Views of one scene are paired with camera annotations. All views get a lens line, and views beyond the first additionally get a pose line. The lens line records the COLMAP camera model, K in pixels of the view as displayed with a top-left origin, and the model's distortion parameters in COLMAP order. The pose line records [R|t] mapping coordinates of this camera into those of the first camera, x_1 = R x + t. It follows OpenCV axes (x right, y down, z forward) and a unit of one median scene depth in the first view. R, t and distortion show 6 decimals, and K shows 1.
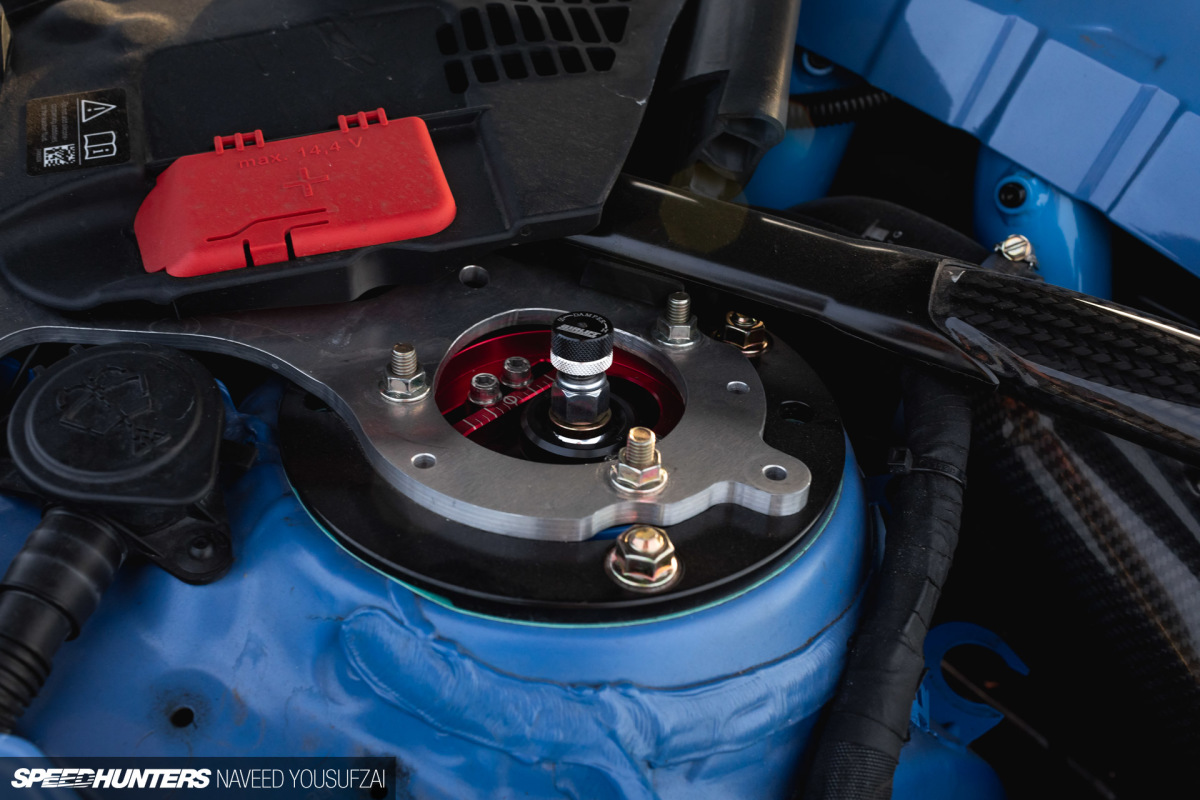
lens RADIAL K [[1224.3, 0, 600.0], [0, 1224.3, 400.0], [0, 0, 1]] dist [0.002470, -0.007471]
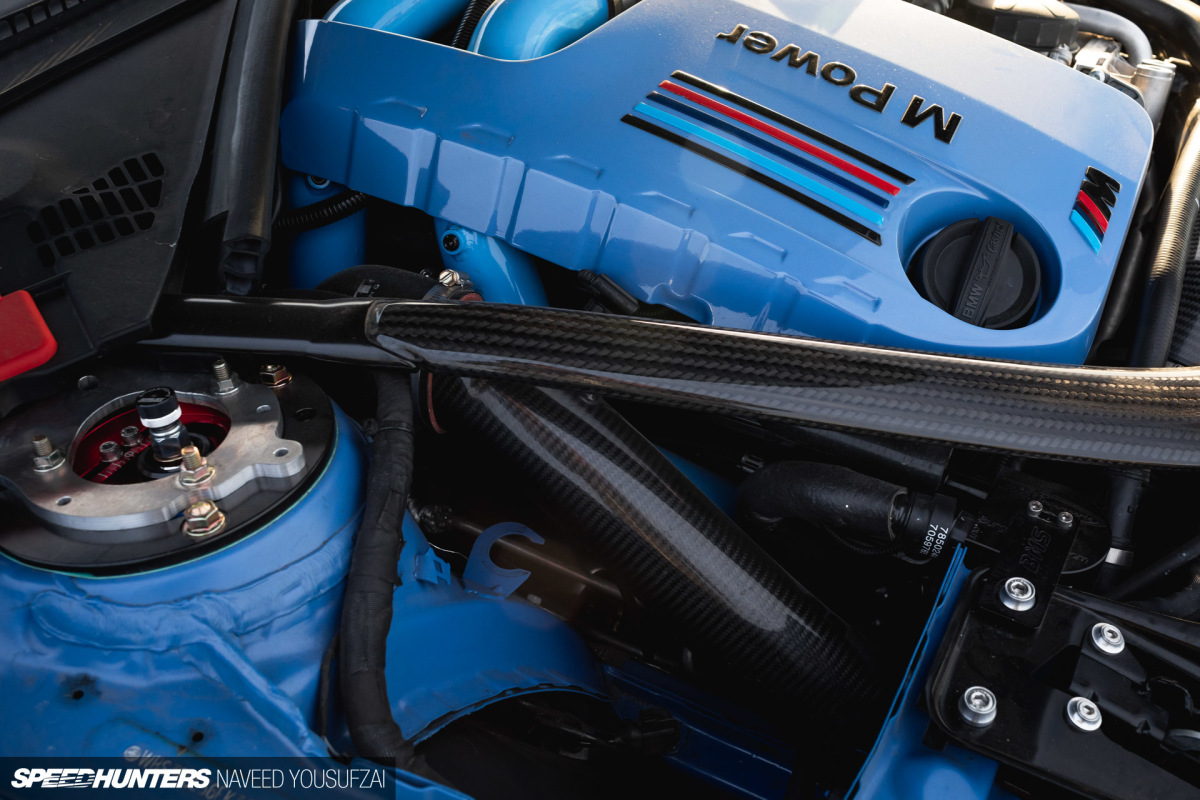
lens RADIAL K [[1163.9, 0, 600.9], [0, 1163.9, 457.5], [0, 0, 1]] dist [0.014120, -0.001638]
pose [[0.956255, -0.258410, 0.137117, 0.312531], [0.256326, 0.966028, 0.032954, 0.115099], [-0.140975, 0.003634, 0.990006, -0.582427]]
